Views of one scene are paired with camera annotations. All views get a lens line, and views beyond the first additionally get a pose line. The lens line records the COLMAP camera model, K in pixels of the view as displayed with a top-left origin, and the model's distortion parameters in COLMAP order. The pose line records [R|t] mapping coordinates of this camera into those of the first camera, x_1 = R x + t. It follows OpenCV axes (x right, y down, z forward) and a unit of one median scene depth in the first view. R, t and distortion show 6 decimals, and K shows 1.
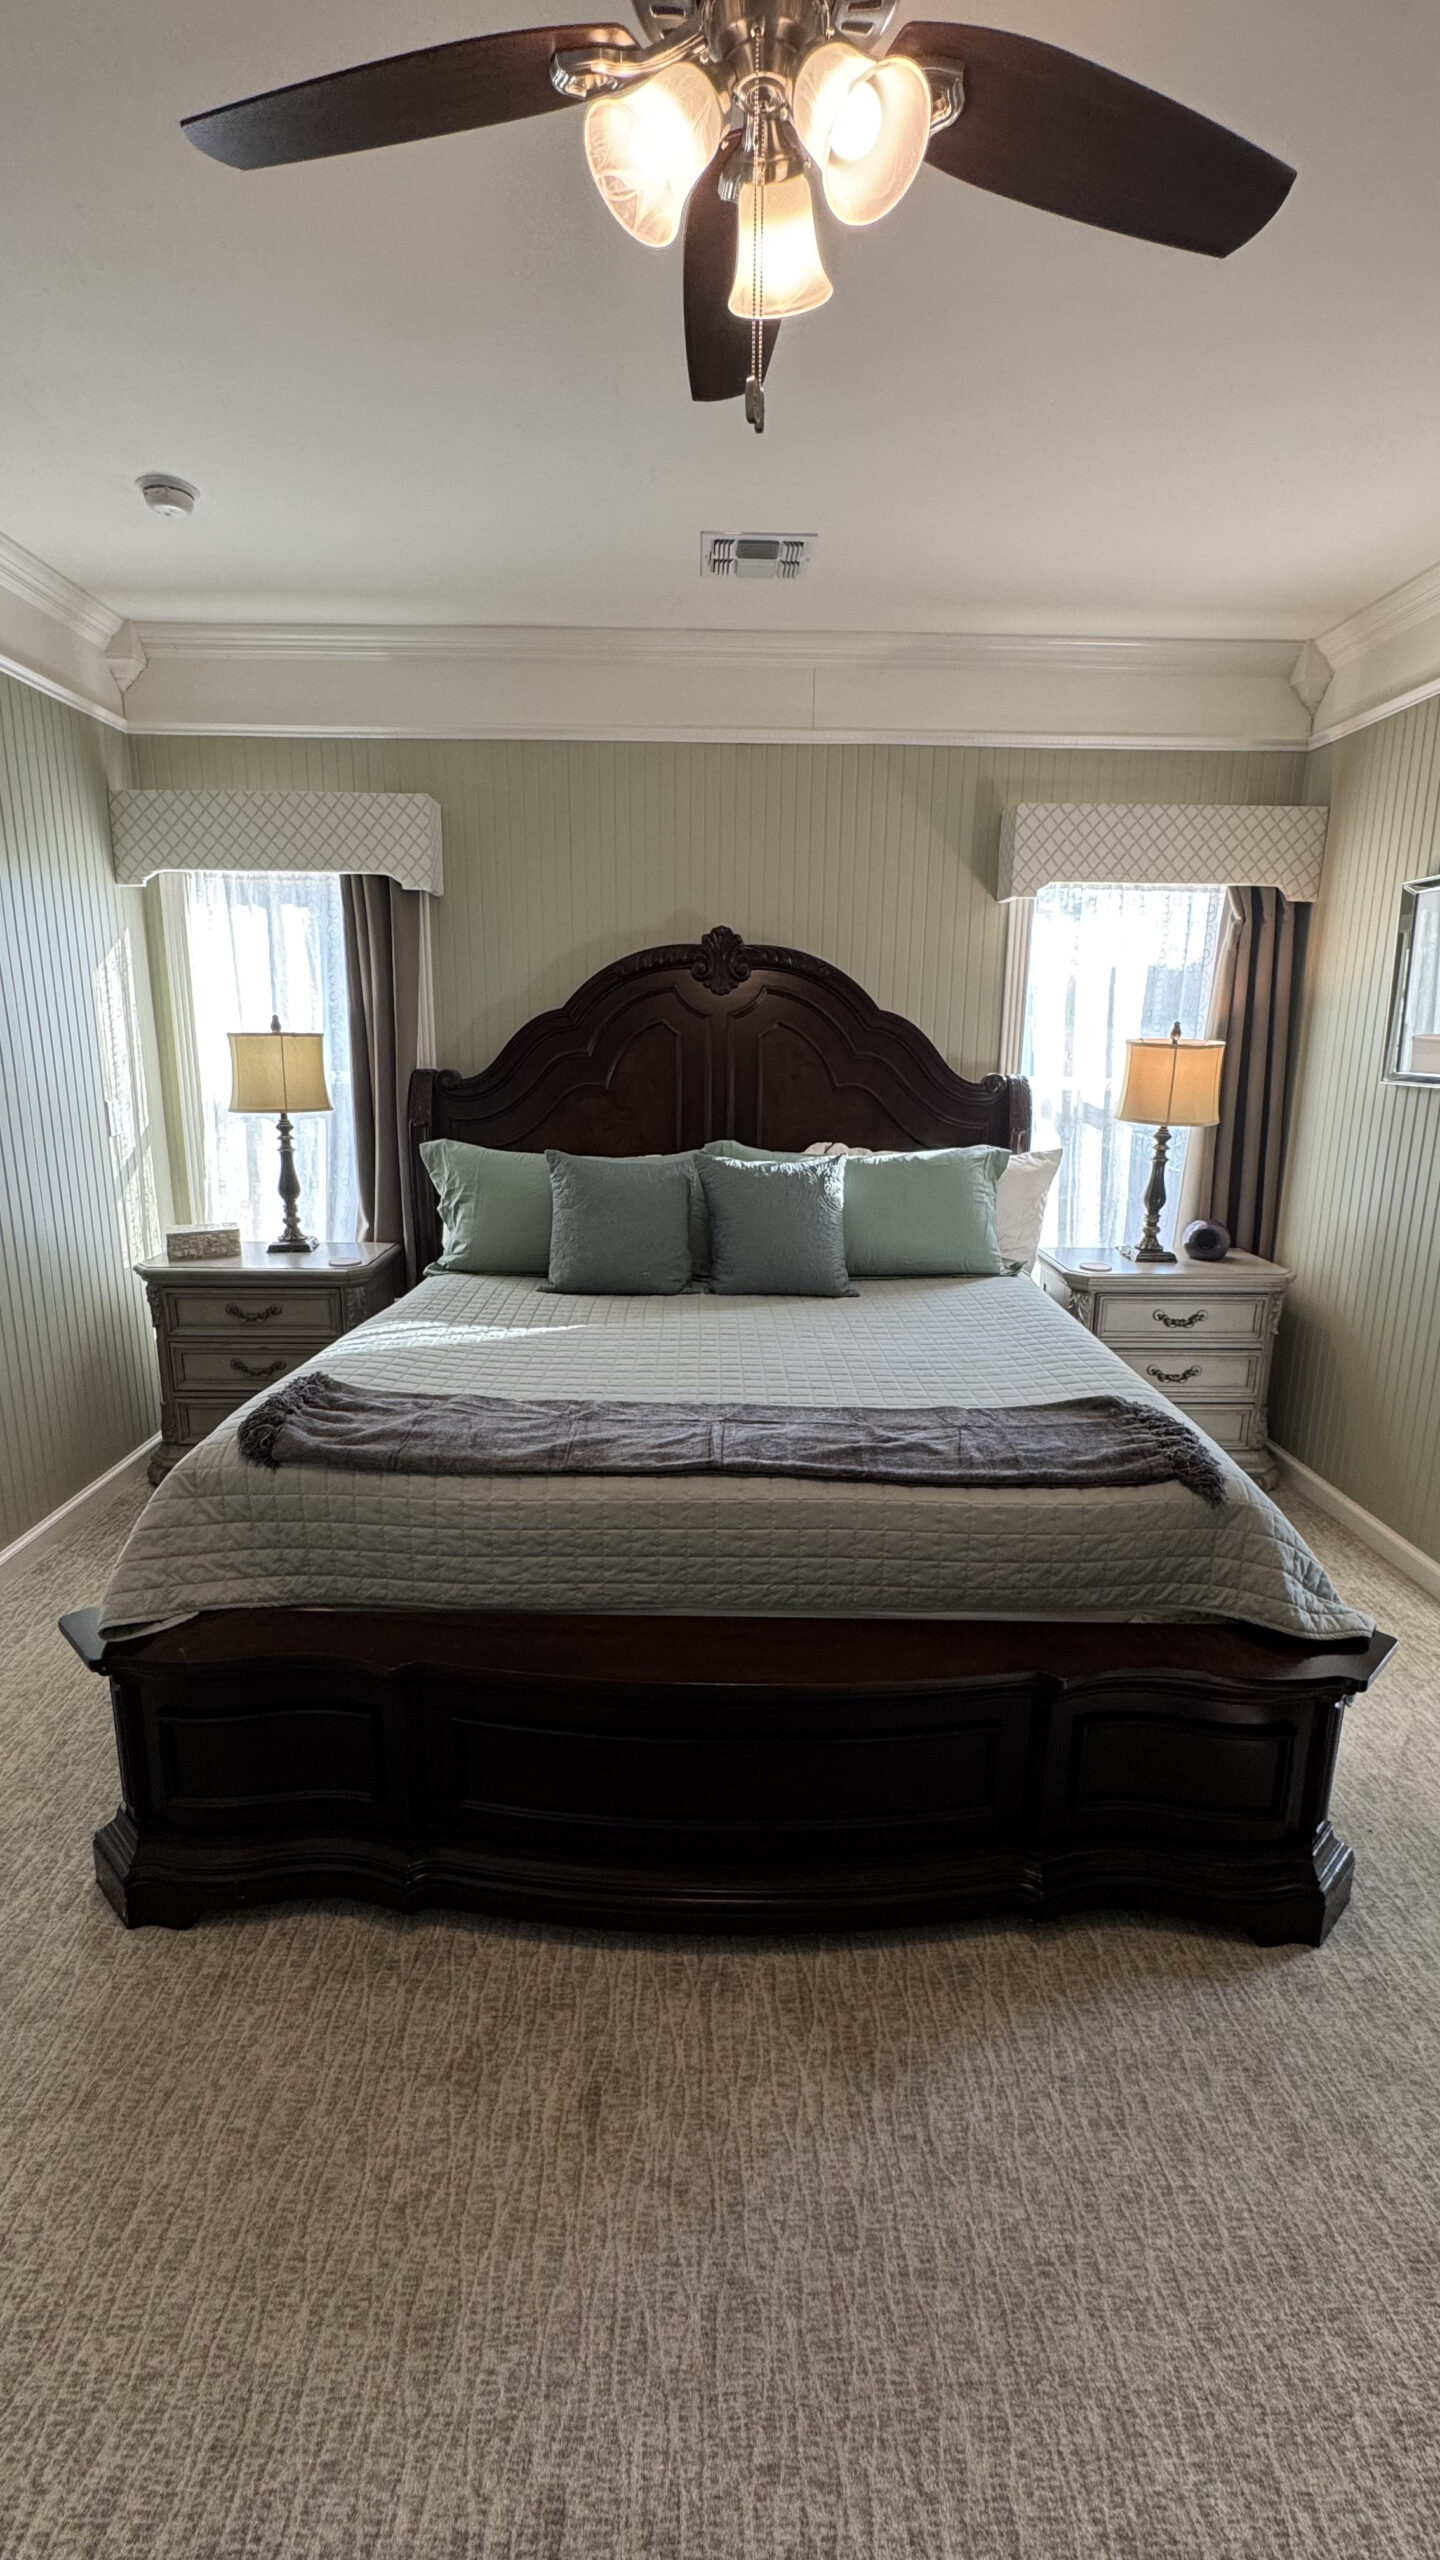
lens RADIAL K [[1134.5, 0, 720.0], [0, 1134.5, 1280.0], [0, 0, 1]] dist [0.000226, 0.000289]
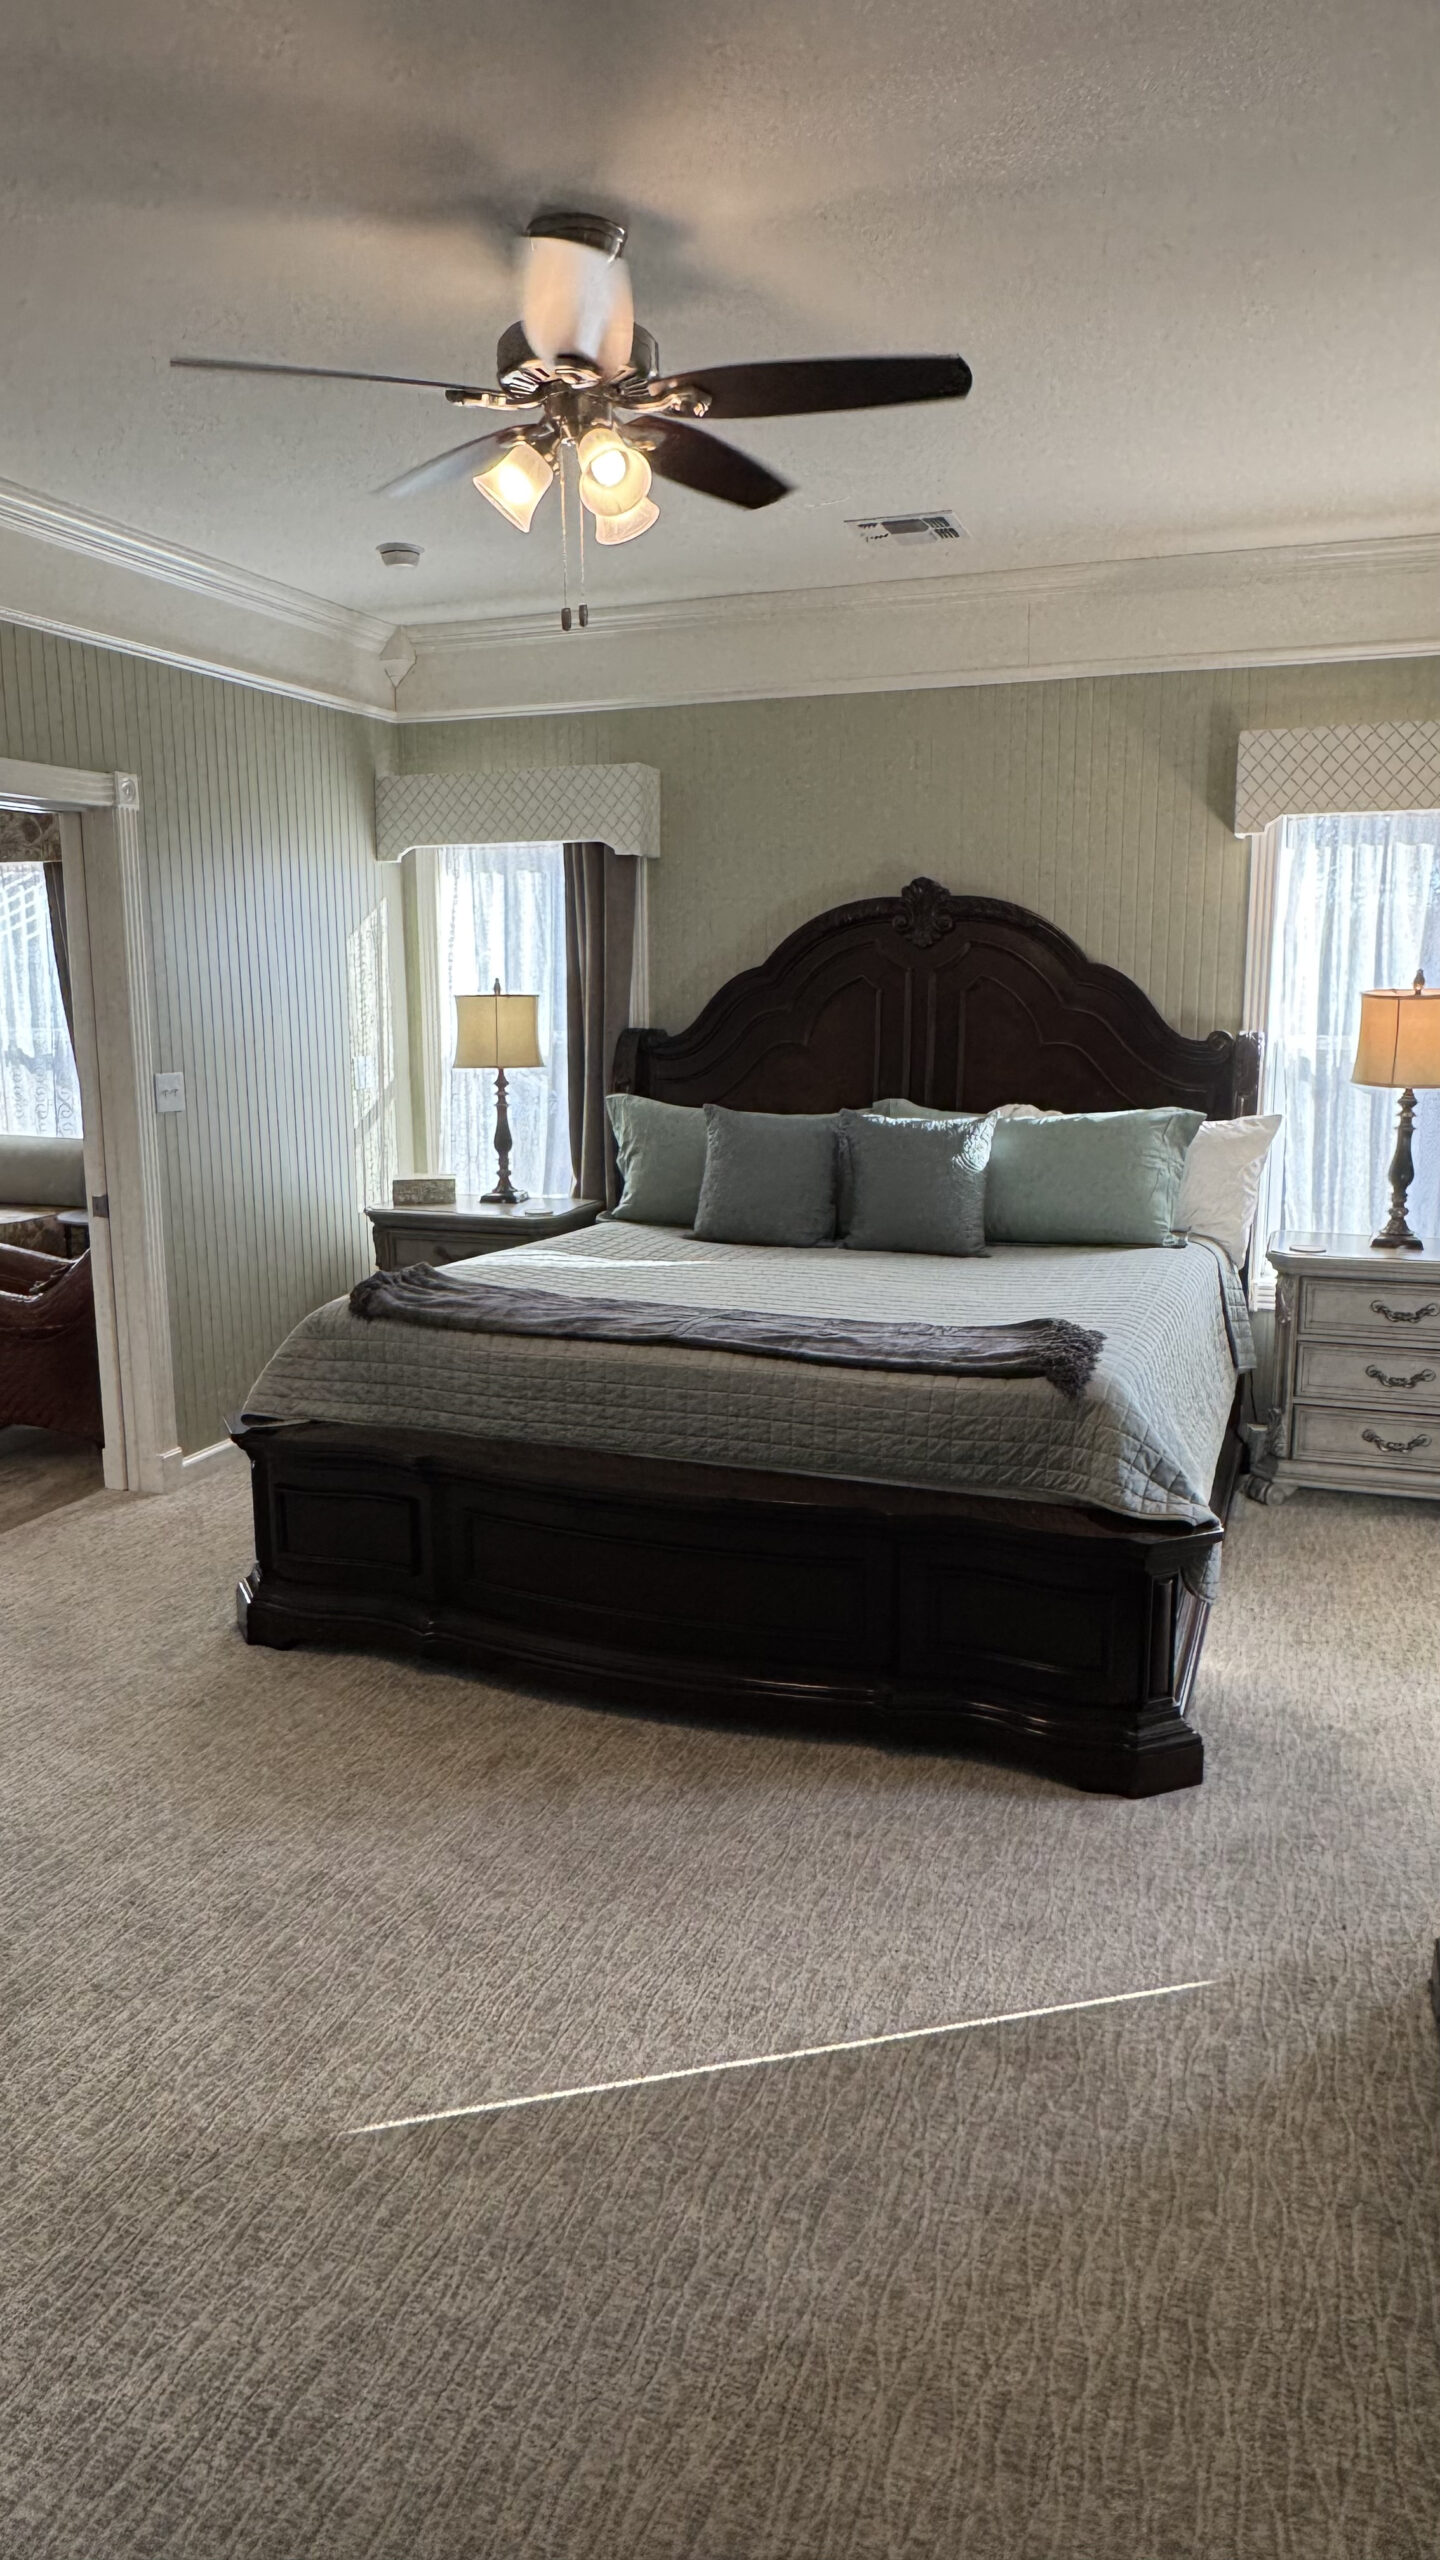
lens RADIAL K [[1745.5, 0, 720.0], [0, 1745.5, 1280.0], [0, 0, 1]] dist [0.006629, 0.002404]
pose [[0.928335, 0.049014, -0.368500, 0.420089], [-0.066353, 0.997199, -0.034520, 0.091740], [0.365776, 0.056497, 0.928987, -0.426451]]
